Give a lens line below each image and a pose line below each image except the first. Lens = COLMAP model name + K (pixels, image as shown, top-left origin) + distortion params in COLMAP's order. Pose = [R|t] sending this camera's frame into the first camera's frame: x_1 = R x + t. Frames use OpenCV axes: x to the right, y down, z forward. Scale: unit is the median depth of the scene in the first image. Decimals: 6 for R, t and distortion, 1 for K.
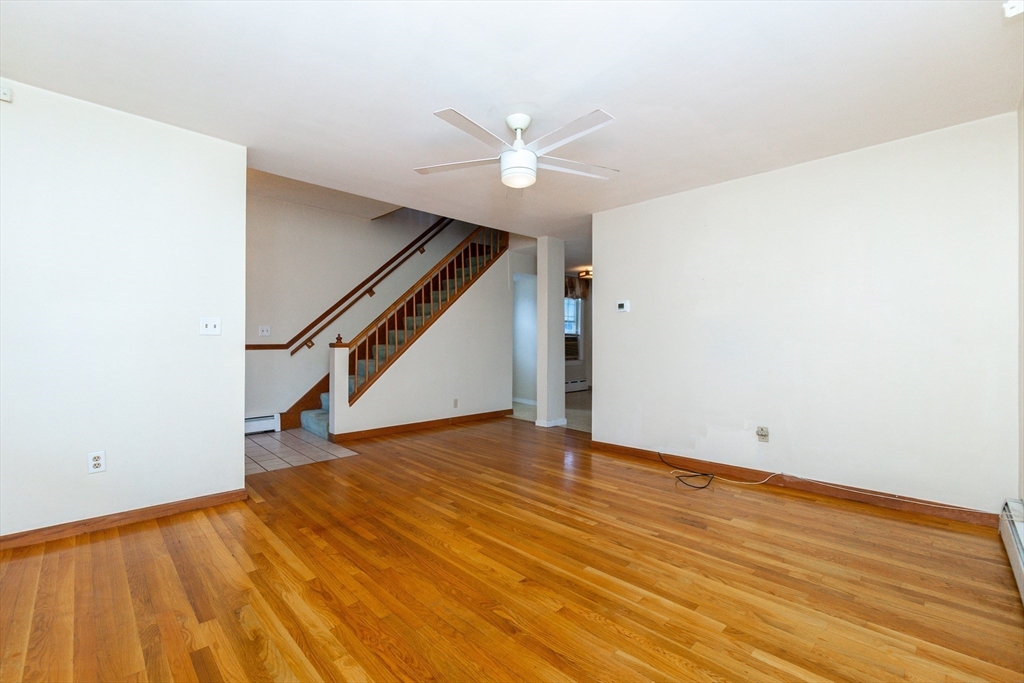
lens RADIAL K [[442.7, 0, 503.1], [0, 442.7, 342.9], [0, 0, 1]] dist [-0.005811, -0.000111]
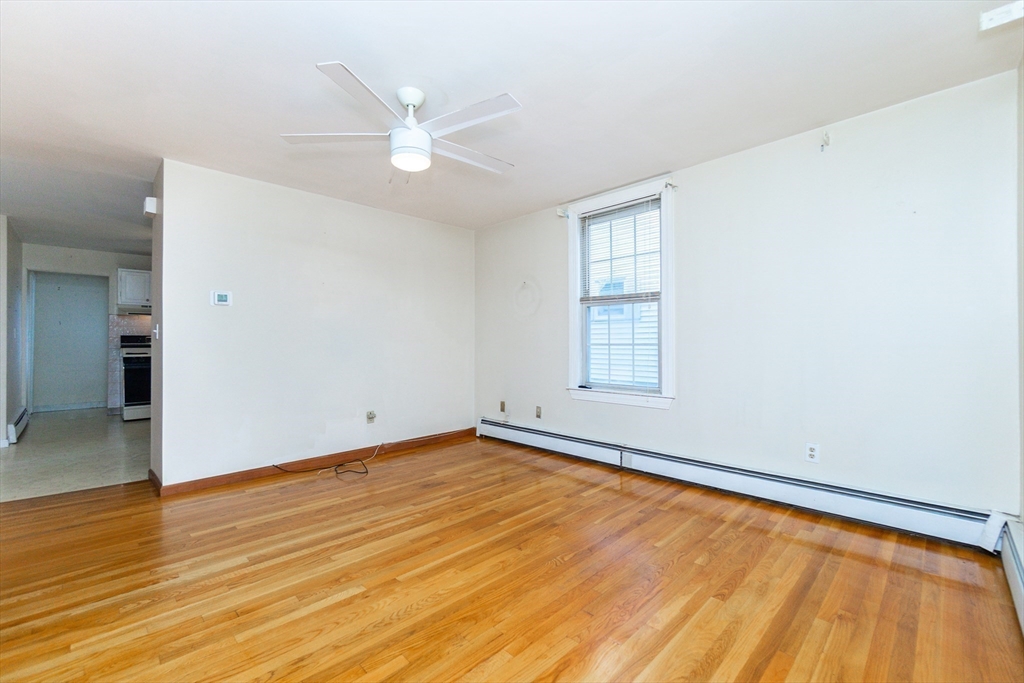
lens RADIAL K [[442.7, 0, 513.3], [0, 442.7, 340.7], [0, 0, 1]] dist [-0.005811, -0.000111]
pose [[-0.022827, 0.004826, 0.999728, -0.809771], [0.006780, 0.999966, -0.004672, -0.000514], [-0.999716, 0.006671, -0.022859, 0.754892]]
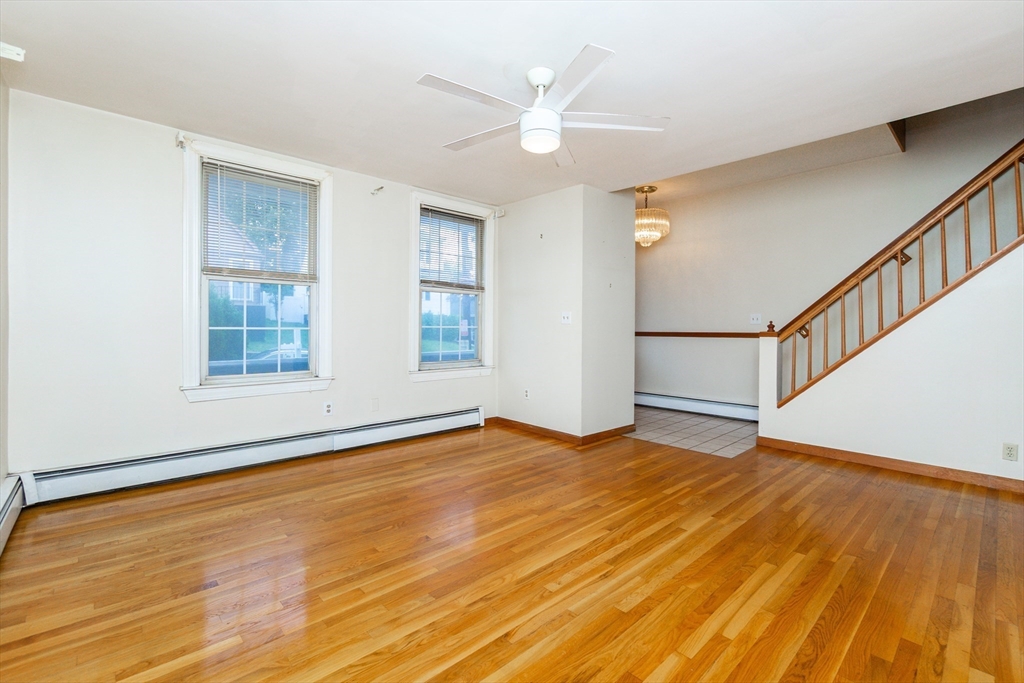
lens RADIAL K [[442.7, 0, 512.4], [0, 442.7, 333.1], [0, 0, 1]] dist [-0.005811, -0.000111]
pose [[-0.031239, 0.005162, -0.999499, 0.853160], [-0.006897, 0.999962, 0.005380, 0.003722], [0.999488, 0.007061, -0.031202, 0.908985]]
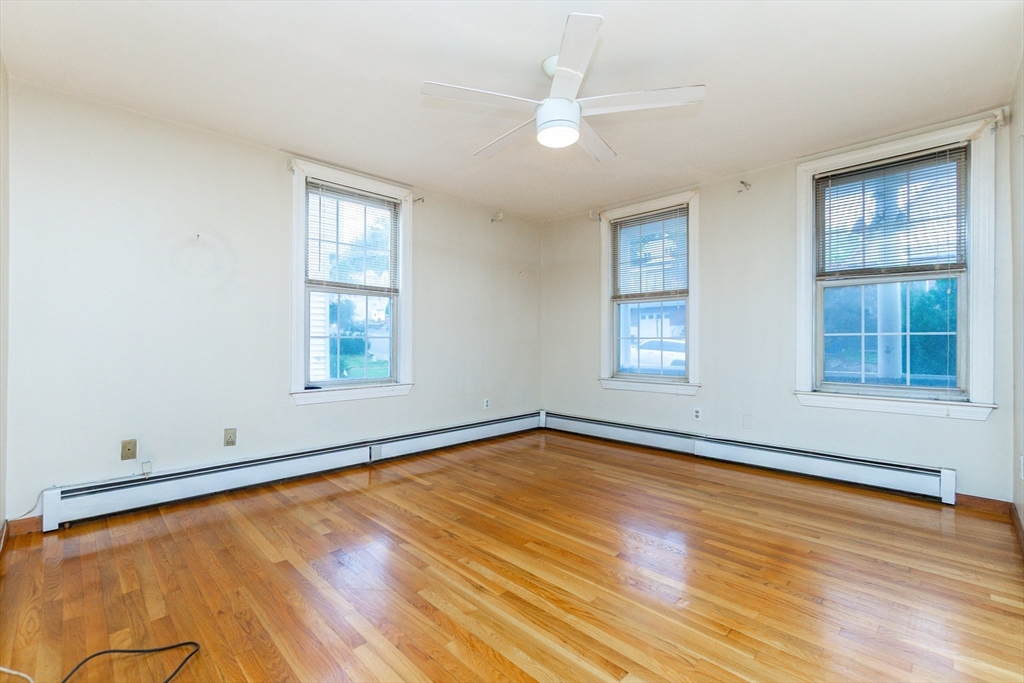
lens RADIAL K [[442.7, 0, 512.1], [0, 442.7, 335.9], [0, 0, 1]] dist [-0.005811, -0.000111]
pose [[-0.999815, -0.001622, -0.019147, 0.125571], [-0.001594, 0.999998, -0.001468, 0.006844], [0.019150, -0.001437, -0.999816, 1.703081]]
